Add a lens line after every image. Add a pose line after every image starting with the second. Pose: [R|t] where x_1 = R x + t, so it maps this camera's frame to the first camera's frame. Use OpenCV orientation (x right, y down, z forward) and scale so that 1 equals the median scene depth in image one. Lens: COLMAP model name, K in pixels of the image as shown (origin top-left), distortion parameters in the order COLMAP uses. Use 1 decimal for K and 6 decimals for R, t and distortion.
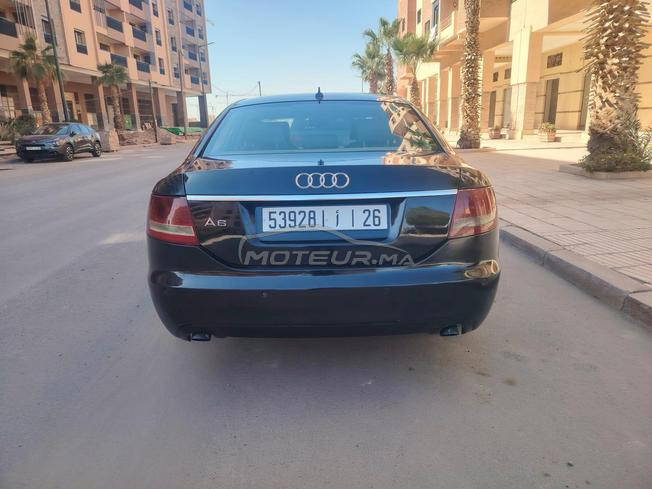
lens RADIAL K [[455.7, 0, 325.9], [0, 455.7, 243.3], [0, 0, 1]] dist [0.004429, -0.010204]
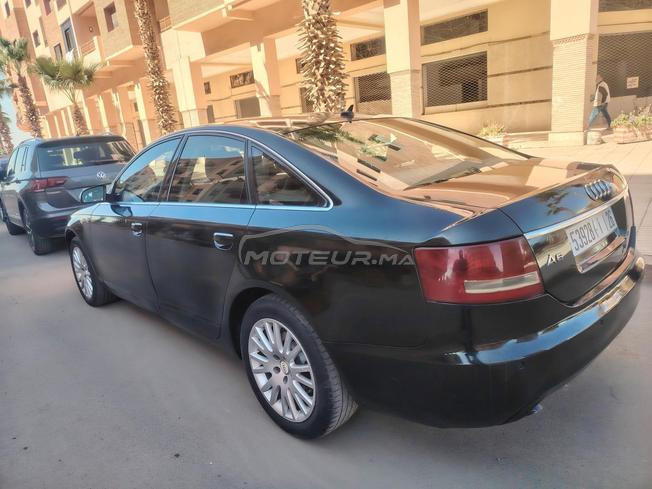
lens RADIAL K [[455.7, 0, 326.0], [0, 455.7, 246.1], [0, 0, 1]] dist [0.004429, -0.010204]
pose [[0.730018, -0.210530, 0.650193, -0.247929], [0.243051, 0.969150, 0.040916, -0.045959], [-0.638749, 0.128161, 0.758667, 0.142476]]
